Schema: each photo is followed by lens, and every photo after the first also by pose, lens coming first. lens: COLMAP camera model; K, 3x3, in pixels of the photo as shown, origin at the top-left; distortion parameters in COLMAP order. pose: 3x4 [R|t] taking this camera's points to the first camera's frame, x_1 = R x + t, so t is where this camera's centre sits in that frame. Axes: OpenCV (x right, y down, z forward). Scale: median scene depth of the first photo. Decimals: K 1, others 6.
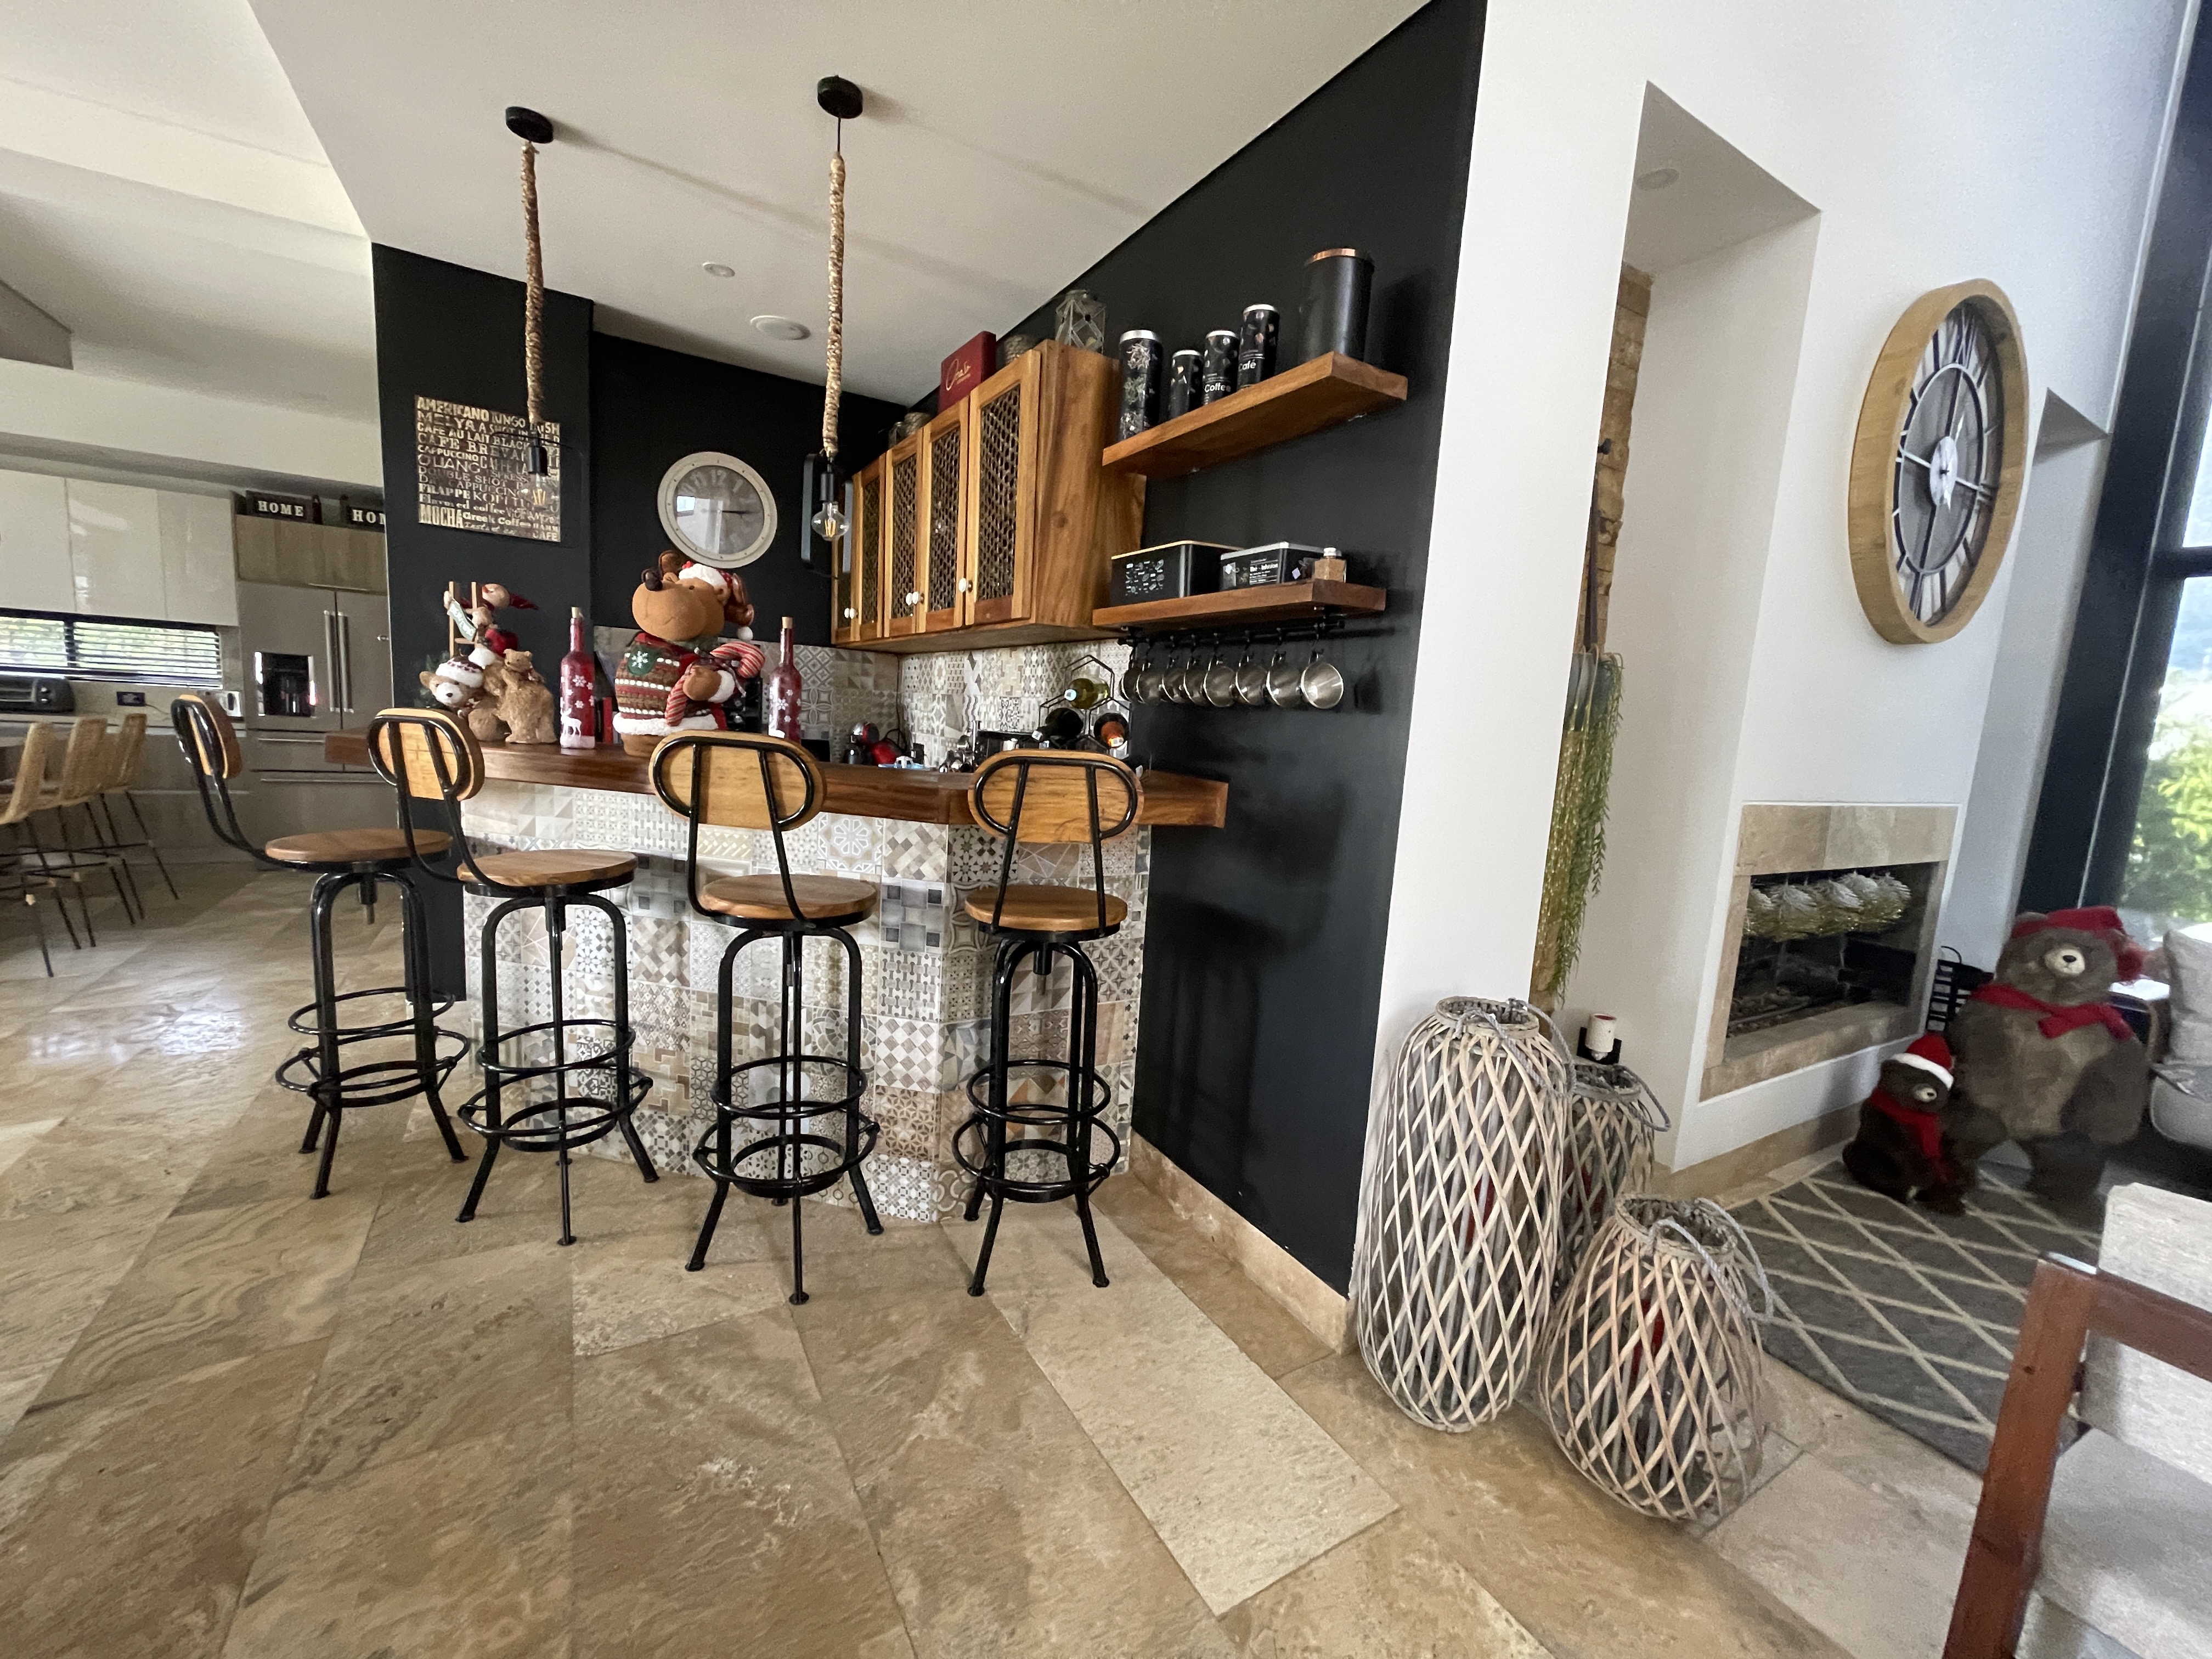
lens RADIAL K [[889.3, 0, 1102.6], [0, 889.3, 835.0], [0, 0, 1]] dist [0.002066, -0.001523]
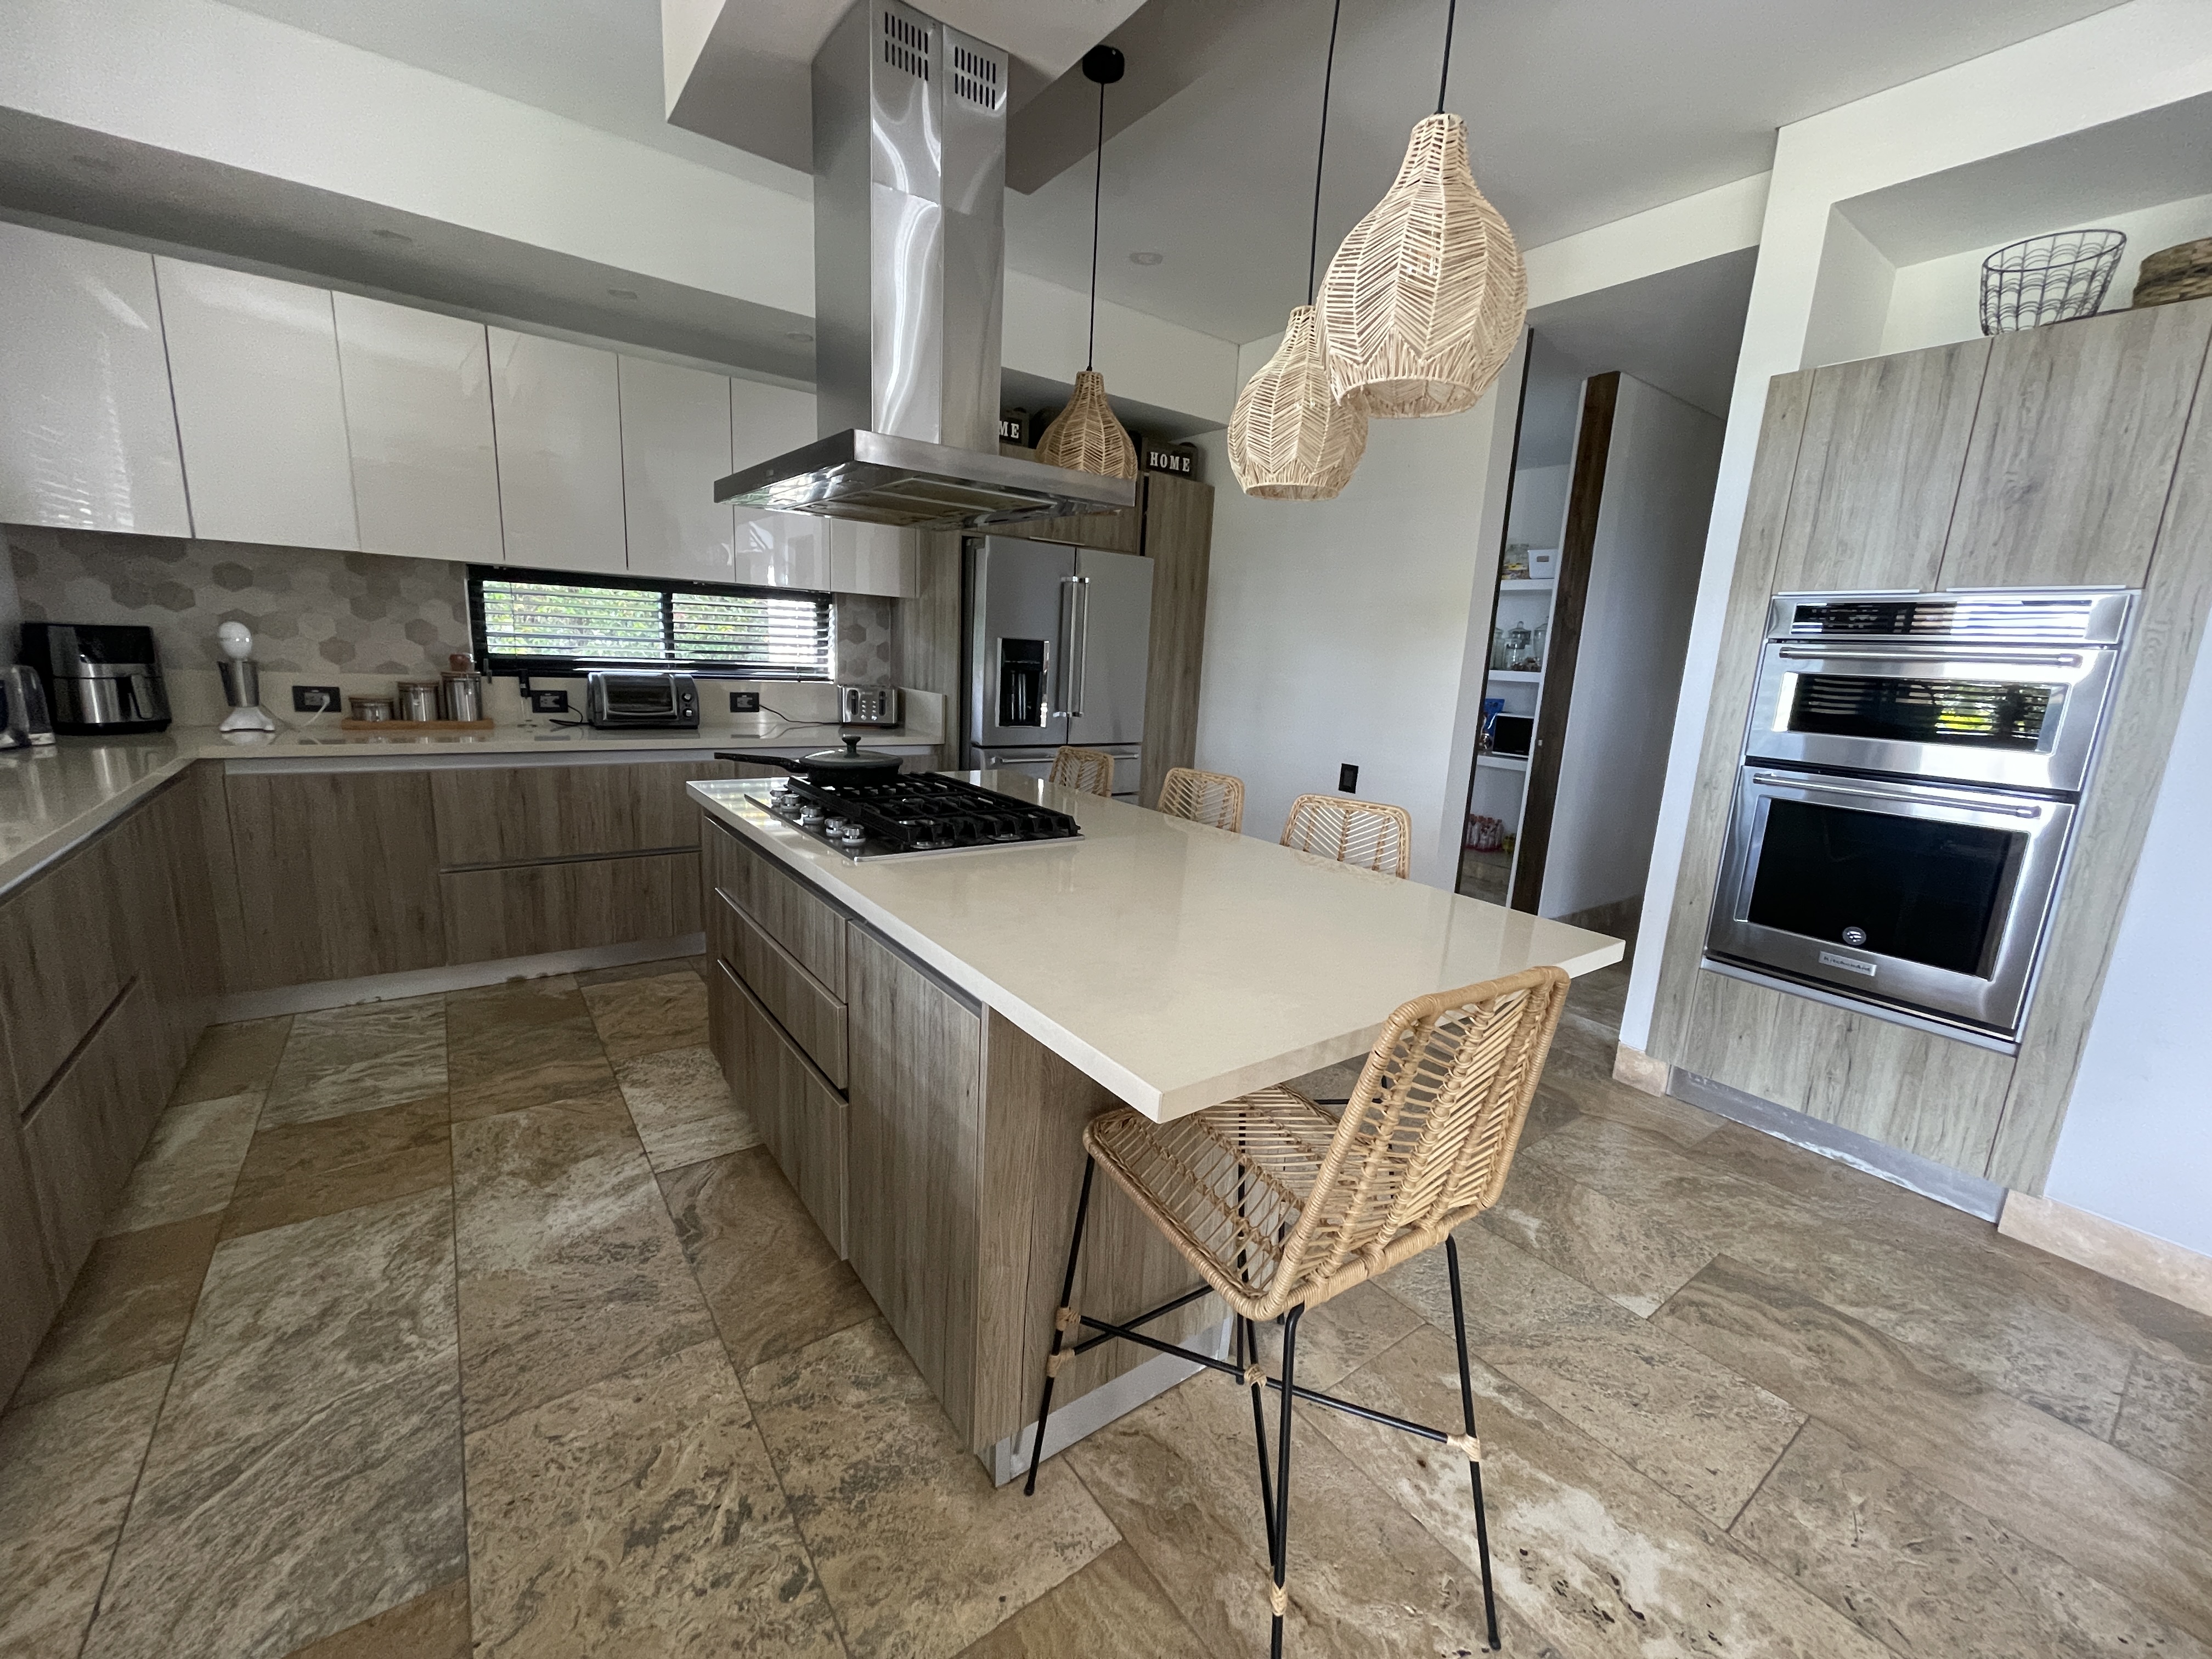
lens RADIAL K [[889.3, 0, 1105.7], [0, 889.3, 833.8], [0, 0, 1]] dist [0.002066, -0.001523]
pose [[0.994672, -0.033102, 0.097627, -2.014580], [0.025023, 0.996248, 0.082847, -0.228977], [-0.100004, -0.079963, 0.991769, 0.600417]]
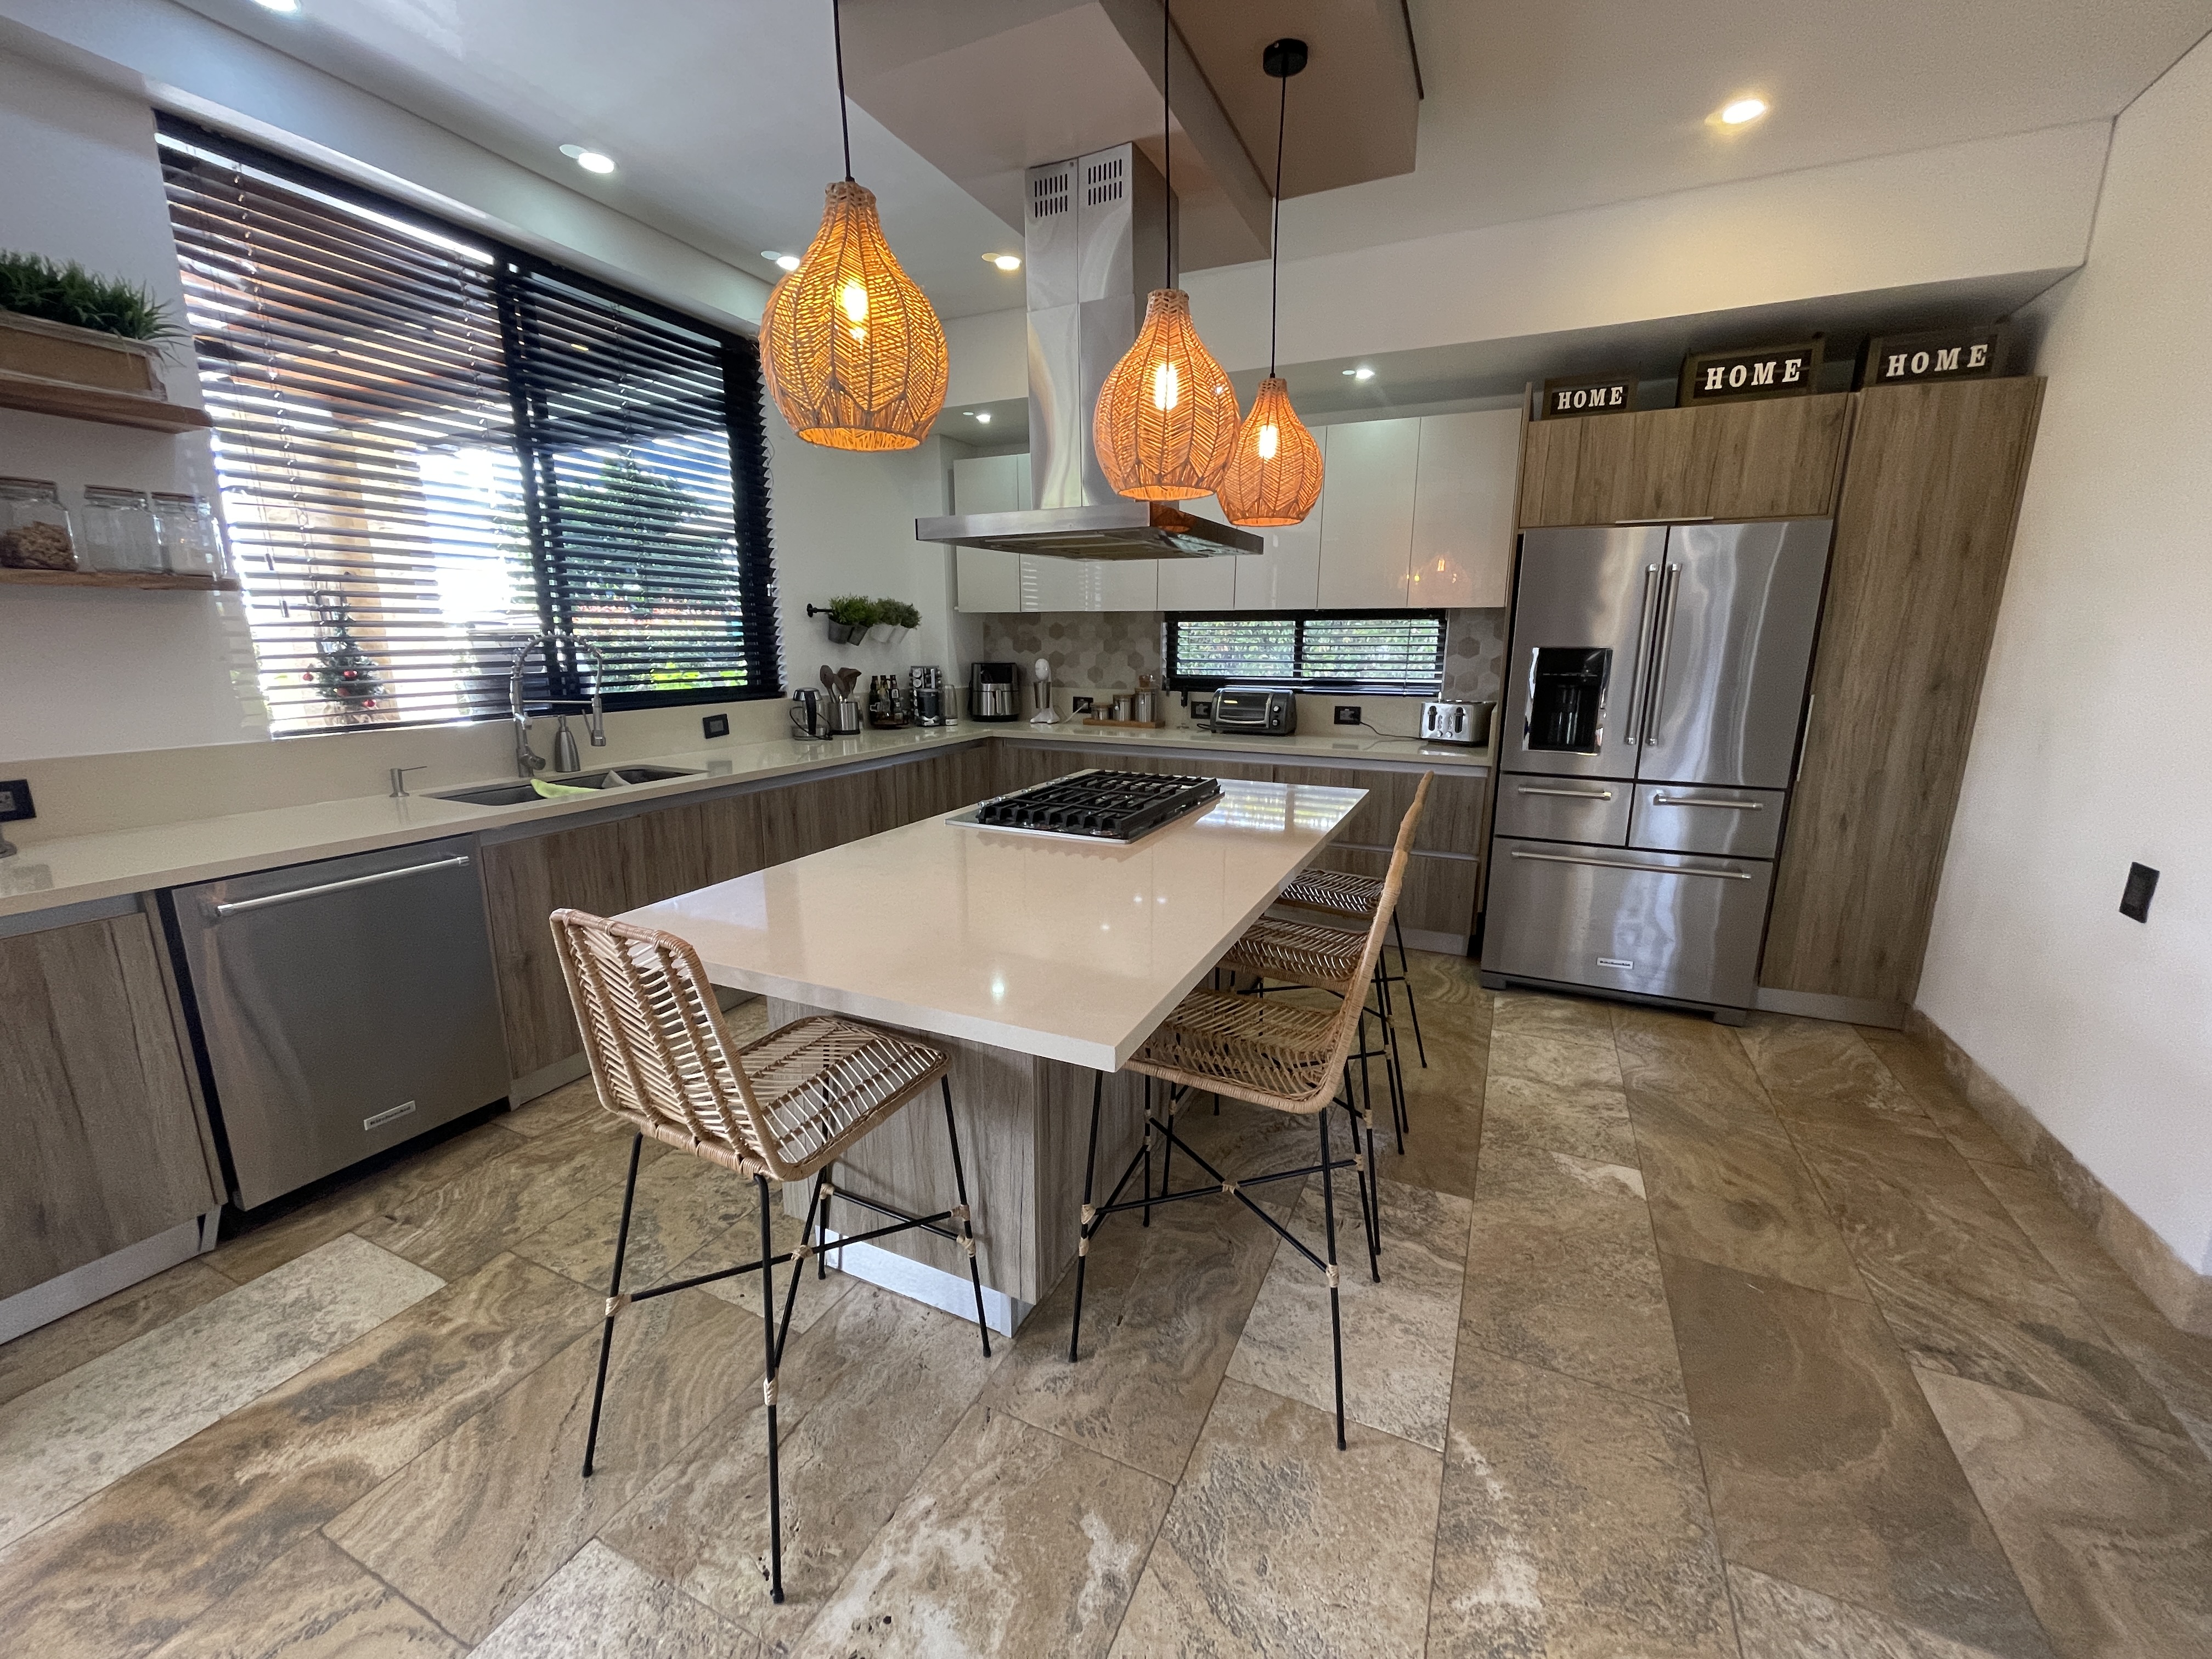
lens RADIAL K [[889.3, 0, 1104.7], [0, 889.3, 834.6], [0, 0, 1]] dist [0.002066, -0.001523]
pose [[0.560153, 0.119311, -0.819752, -1.288614], [-0.074679, 0.992817, 0.093470, -0.243492], [0.825016, 0.008861, 0.565039, 0.889813]]
